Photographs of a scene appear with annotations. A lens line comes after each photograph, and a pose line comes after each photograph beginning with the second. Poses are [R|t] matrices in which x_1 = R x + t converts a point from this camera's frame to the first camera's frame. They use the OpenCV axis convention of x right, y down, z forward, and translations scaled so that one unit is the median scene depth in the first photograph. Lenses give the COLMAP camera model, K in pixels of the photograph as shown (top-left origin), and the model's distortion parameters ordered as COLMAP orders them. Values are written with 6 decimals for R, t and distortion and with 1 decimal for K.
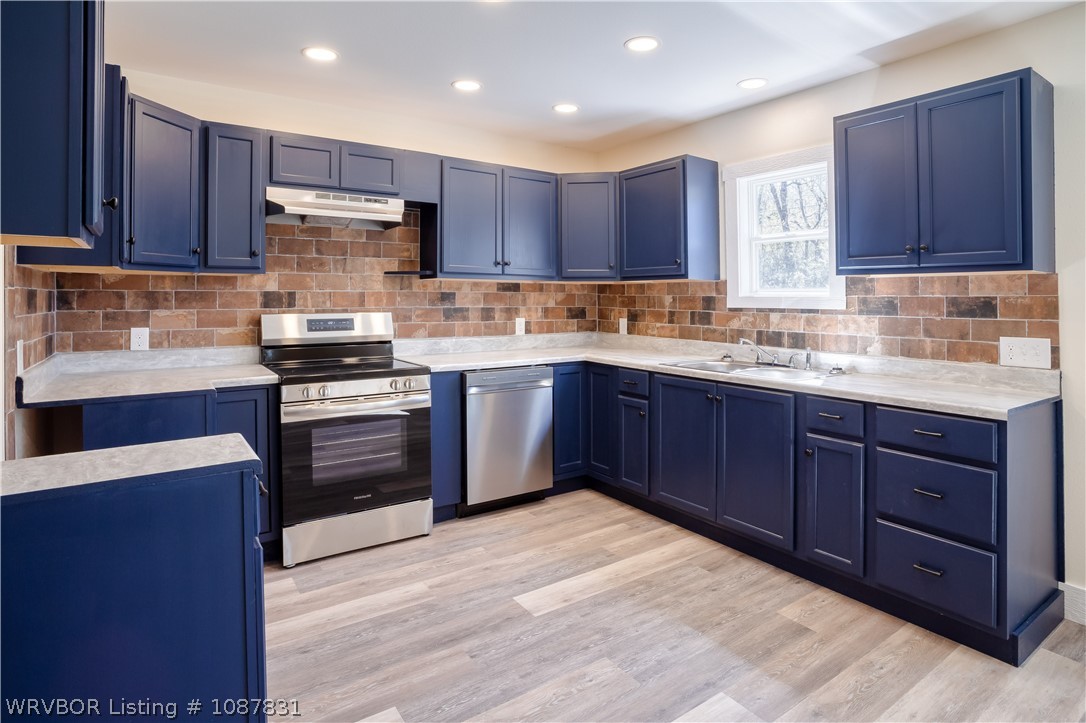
lens RADIAL K [[599.8, 0, 568.5], [0, 599.8, 303.8], [0, 0, 1]] dist [-0.048492, 0.000963]
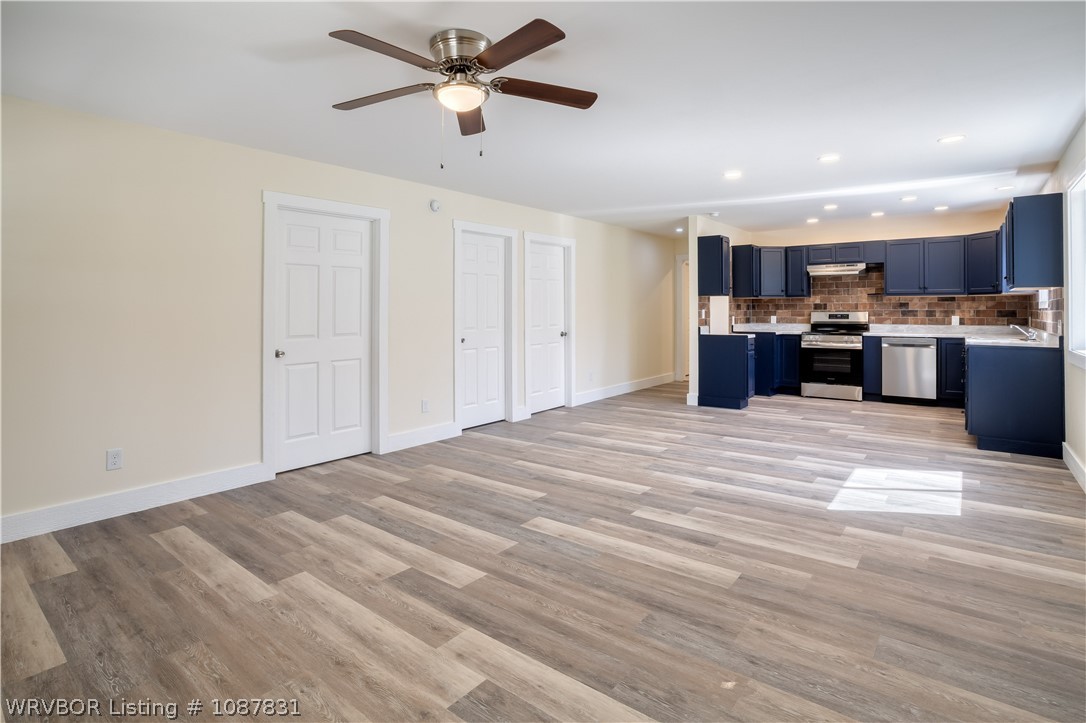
lens RADIAL K [[546.3, 0, 532.5], [0, 546.3, 283.5], [0, 0, 1]] dist [-0.069131, 0.032237]
pose [[0.271808, -0.050932, -0.961003, 1.432857], [-0.010604, 0.998379, -0.055912, 0.037363], [0.962293, 0.025388, 0.270827, -0.850489]]
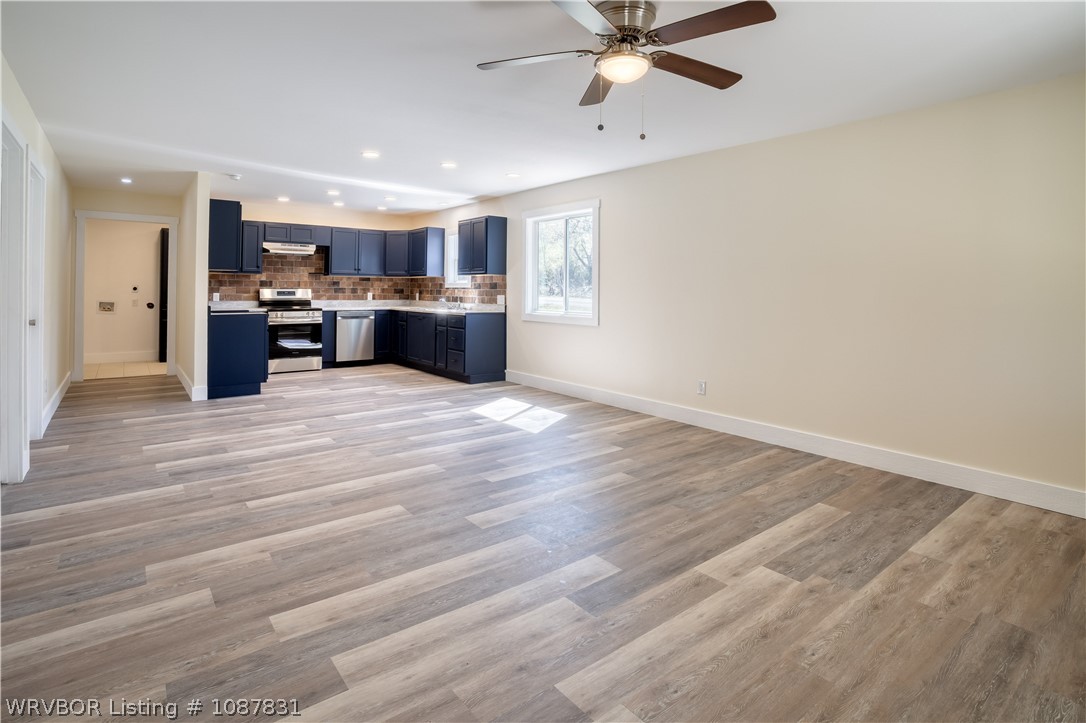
lens RADIAL K [[546.3, 0, 532.5], [0, 546.3, 283.5], [0, 0, 1]] dist [-0.069131, 0.032237]
pose [[0.999439, 0.003301, 0.033336, 0.607962], [-0.002559, 0.999749, -0.022278, 0.042953], [-0.033401, 0.022181, 0.999196, -1.414934]]
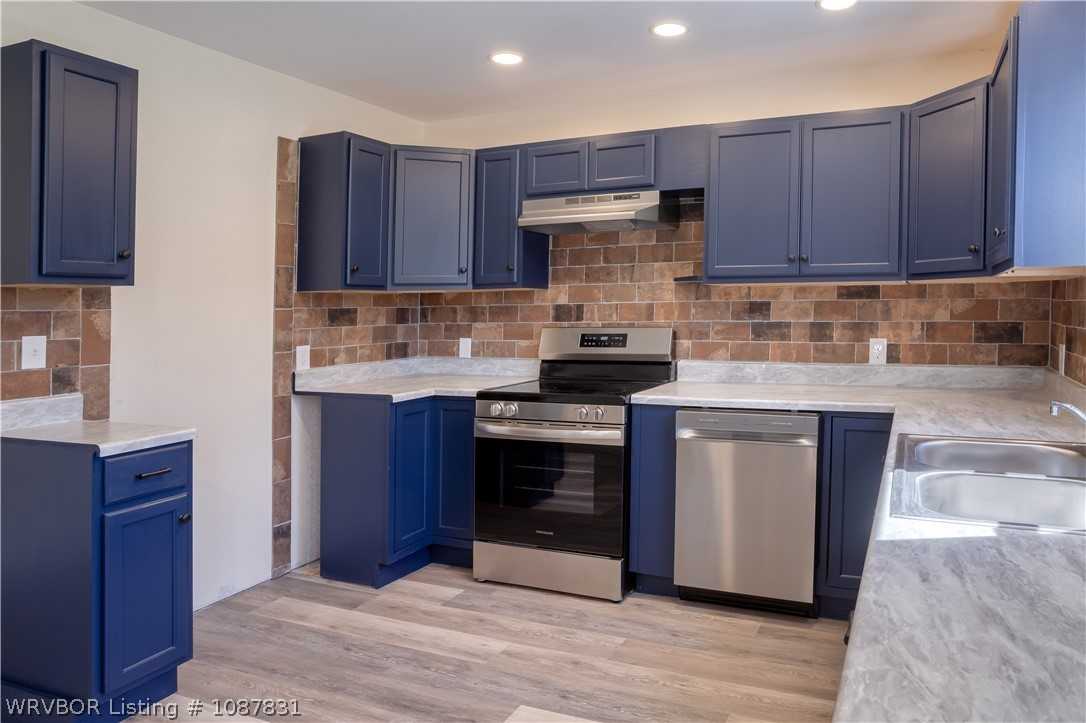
lens RADIAL K [[699.9, 0, 633.1], [0, 699.9, 316.4], [0, 0, 1]] dist [-0.055548, 0.002229]
pose [[0.538057, 0.003329, -0.842902, 0.535283], [0.004463, 0.999967, 0.006798, -0.008610], [0.842897, -0.007420, 0.538024, 0.474420]]
